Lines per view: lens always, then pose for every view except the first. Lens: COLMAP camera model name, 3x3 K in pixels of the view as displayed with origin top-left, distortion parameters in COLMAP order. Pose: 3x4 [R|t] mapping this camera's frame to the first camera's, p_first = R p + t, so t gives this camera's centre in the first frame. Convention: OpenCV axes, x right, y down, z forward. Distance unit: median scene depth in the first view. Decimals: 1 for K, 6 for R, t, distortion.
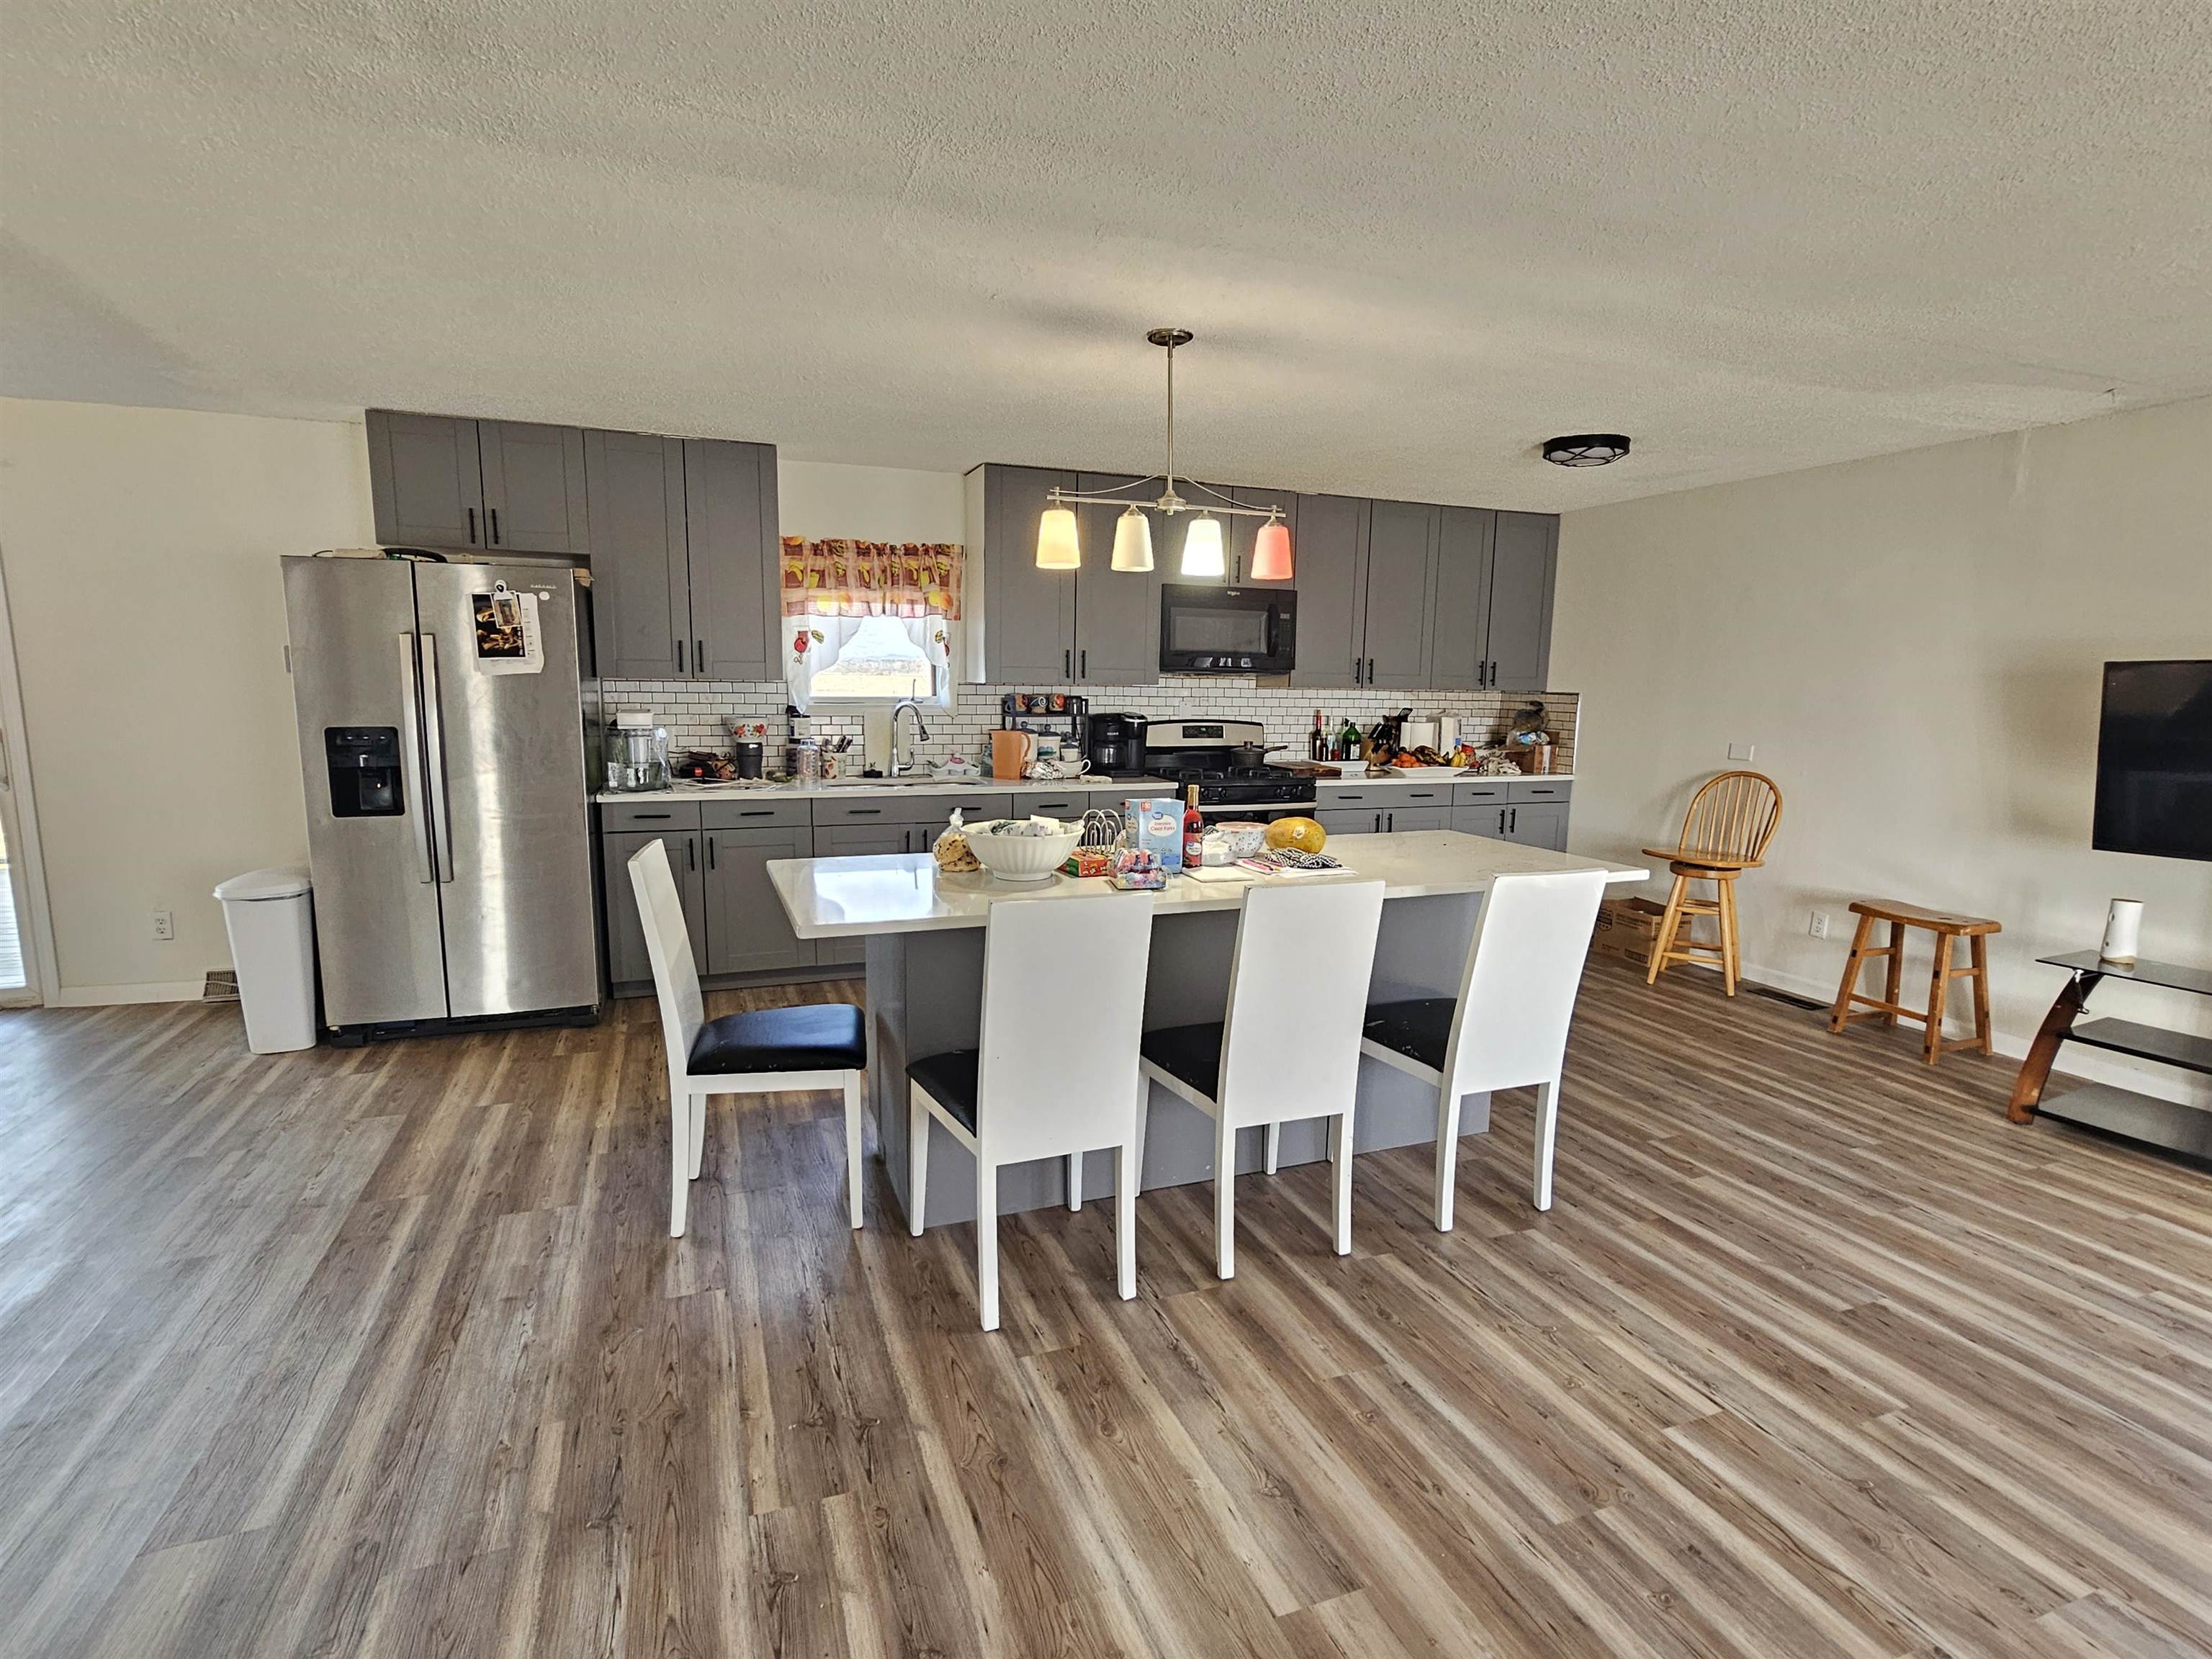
lens RADIAL K [[1076.3, 0, 1106.0], [0, 1076.3, 829.5], [0, 0, 1]] dist [-0.000494, 0.000175]
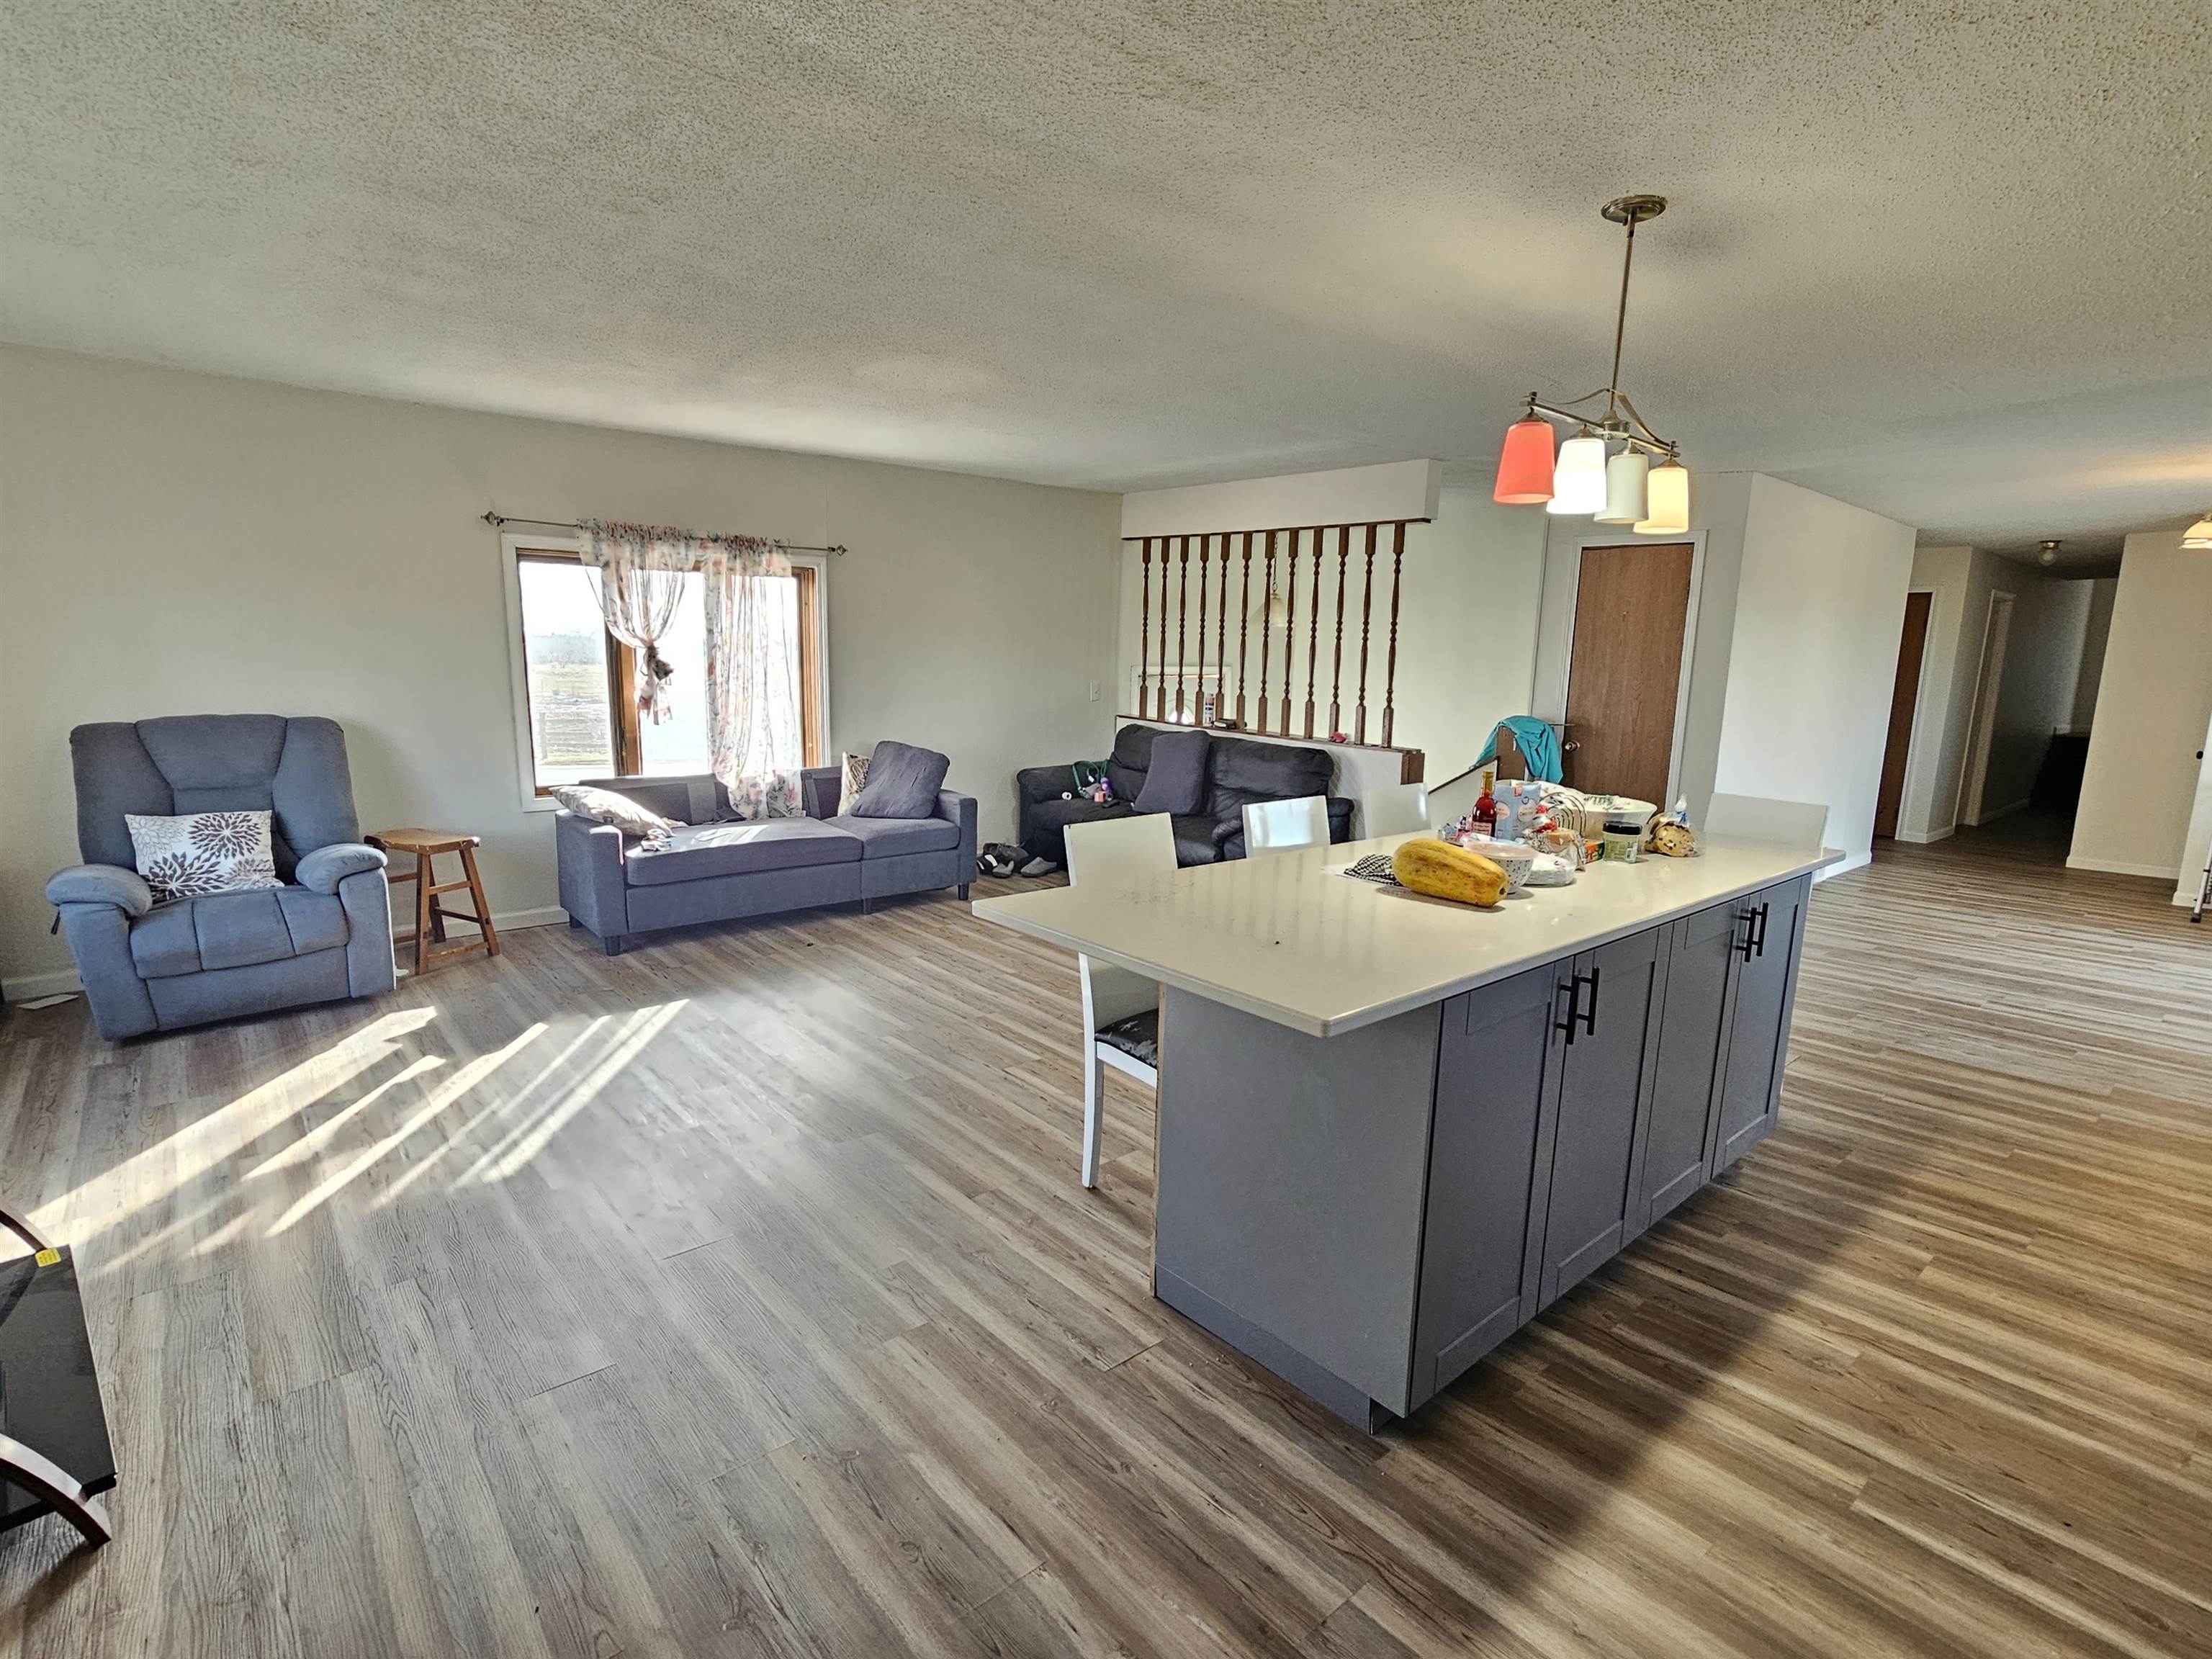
lens RADIAL K [[1076.3, 0, 1106.0], [0, 1076.3, 829.5], [0, 0, 1]] dist [-0.000494, 0.000175]
pose [[-0.942755, 0.016132, -0.333096, 0.655100], [-0.084482, 0.954694, 0.285345, -0.214242], [0.322608, 0.297151, -0.898680, 1.642053]]
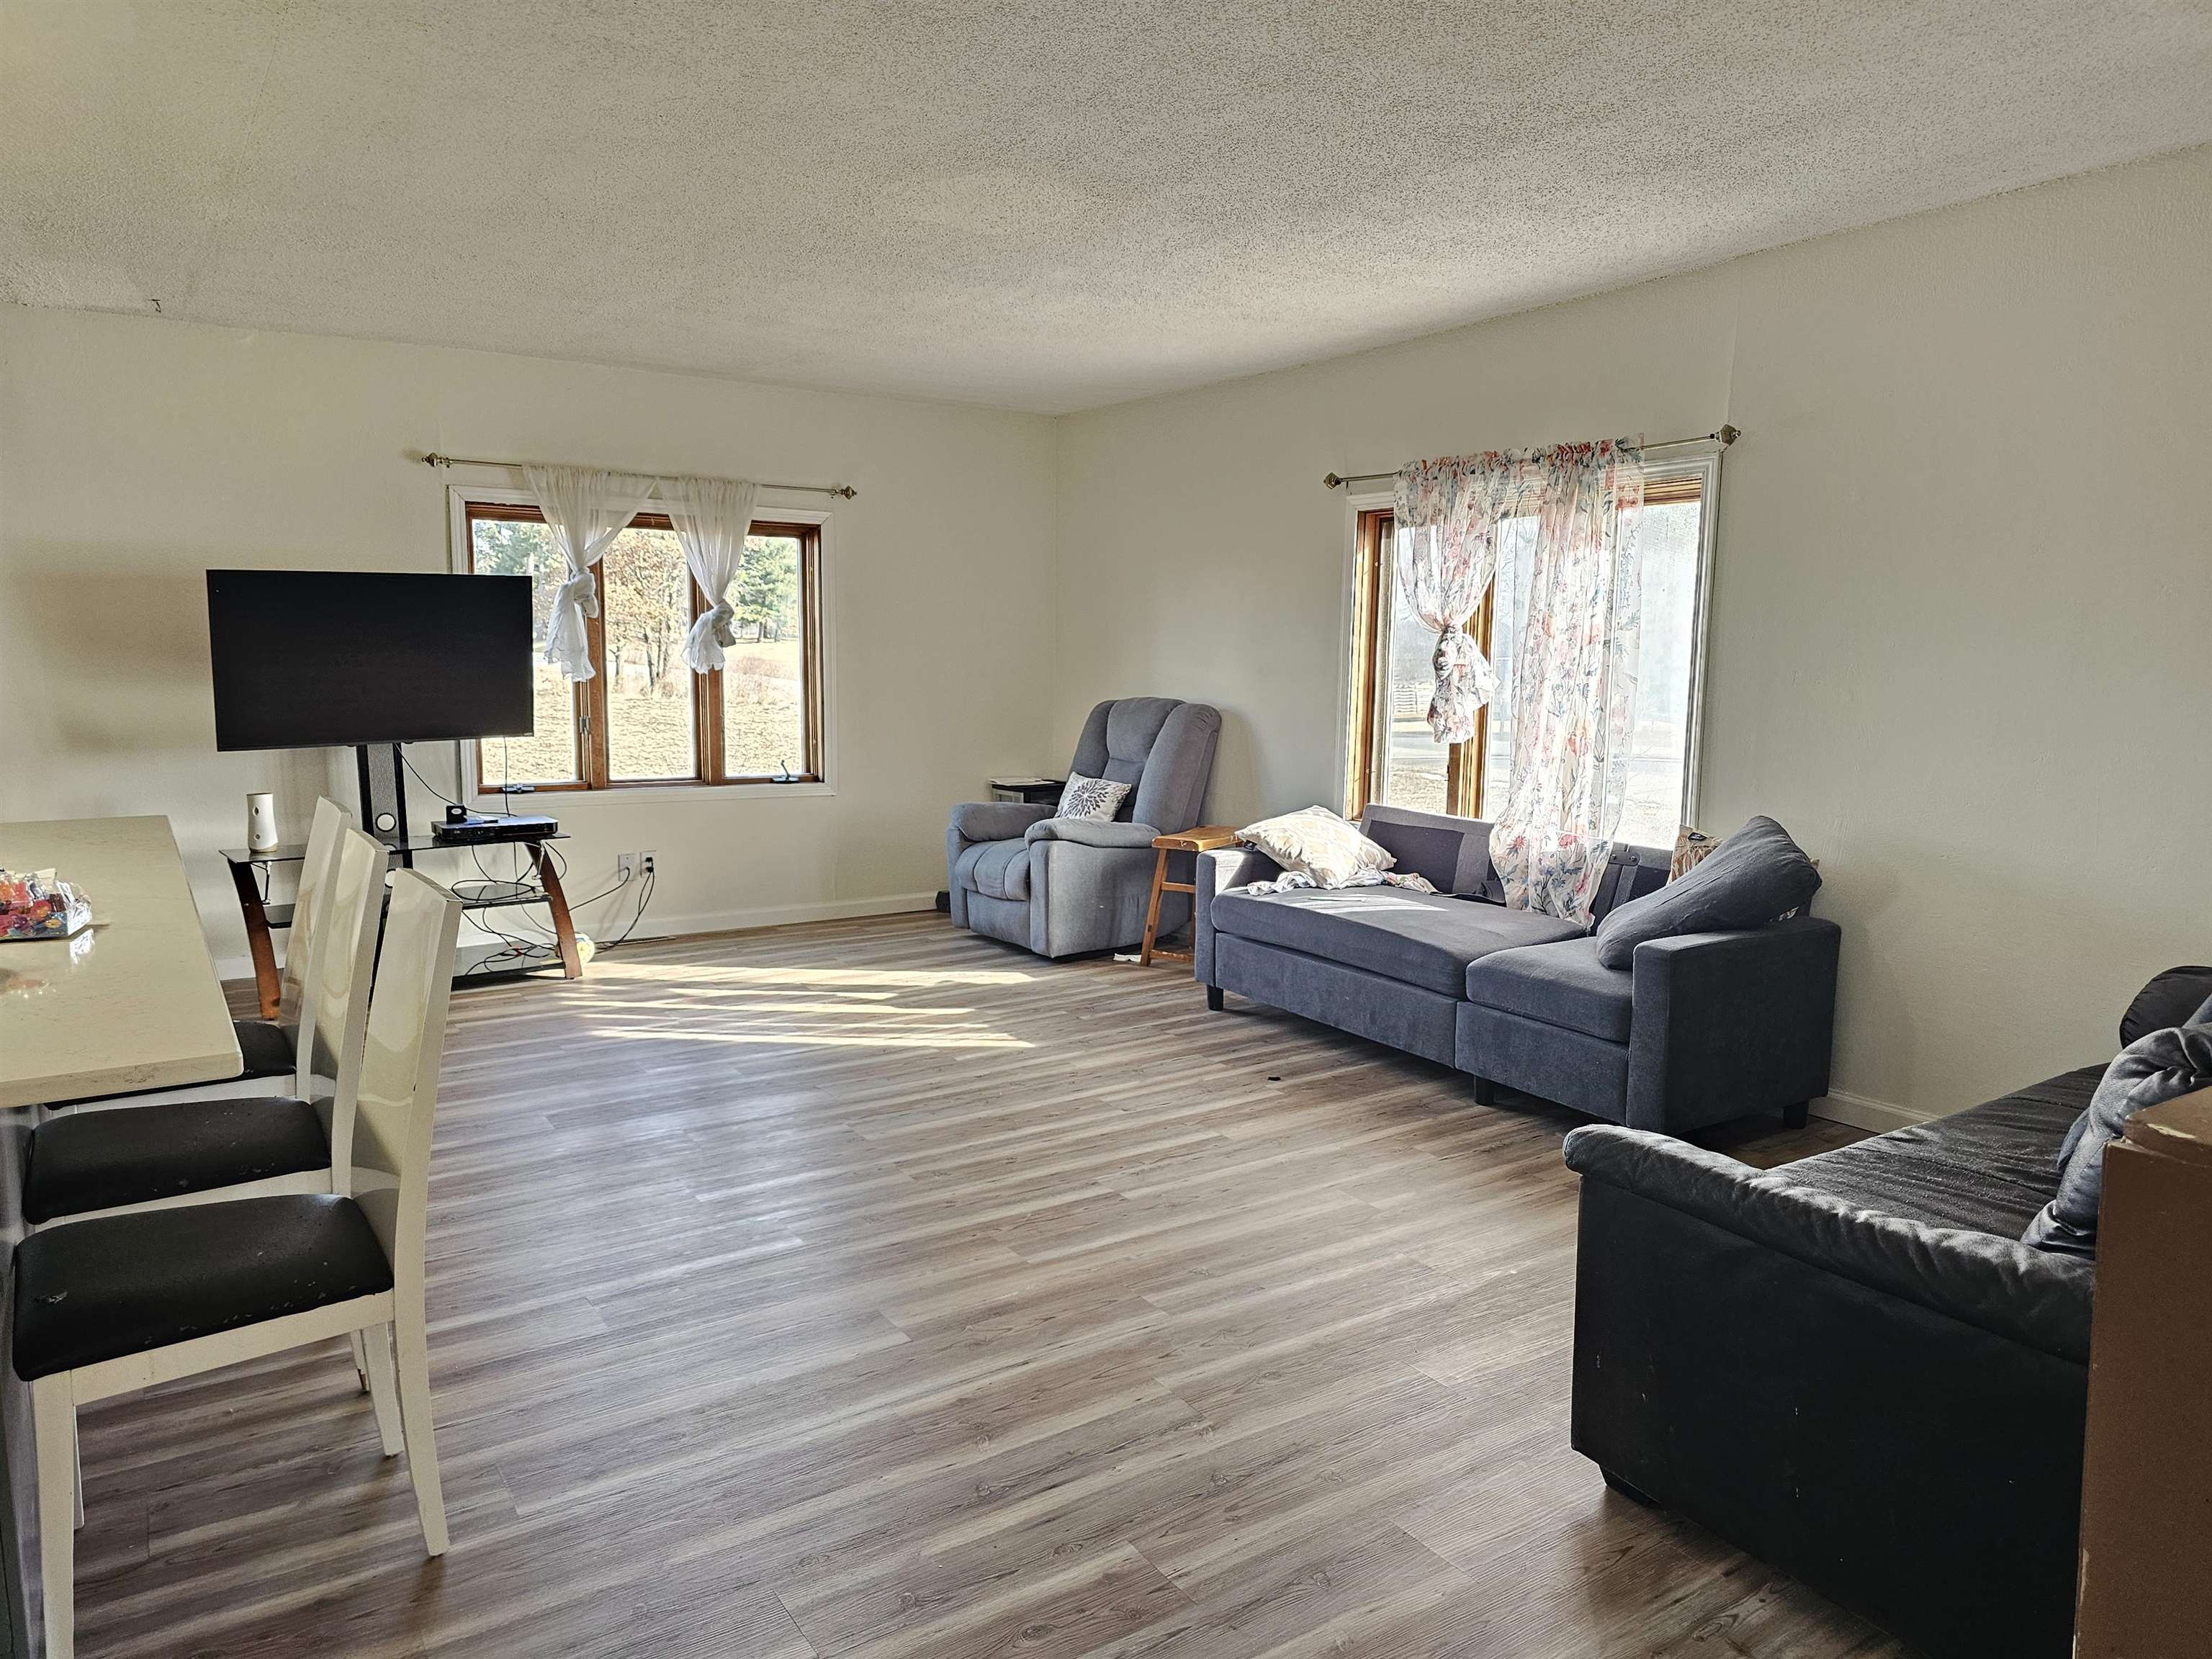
lens RADIAL K [[1482.0, 0, 1106.0], [0, 1482.0, 829.5], [0, 0, 1]] dist [0.076475, -0.000728]
pose [[-0.212904, -0.152394, 0.965115, -0.763117], [0.124685, 0.975449, 0.181531, -0.075779], [-0.969085, 0.158984, -0.188676, 0.516901]]
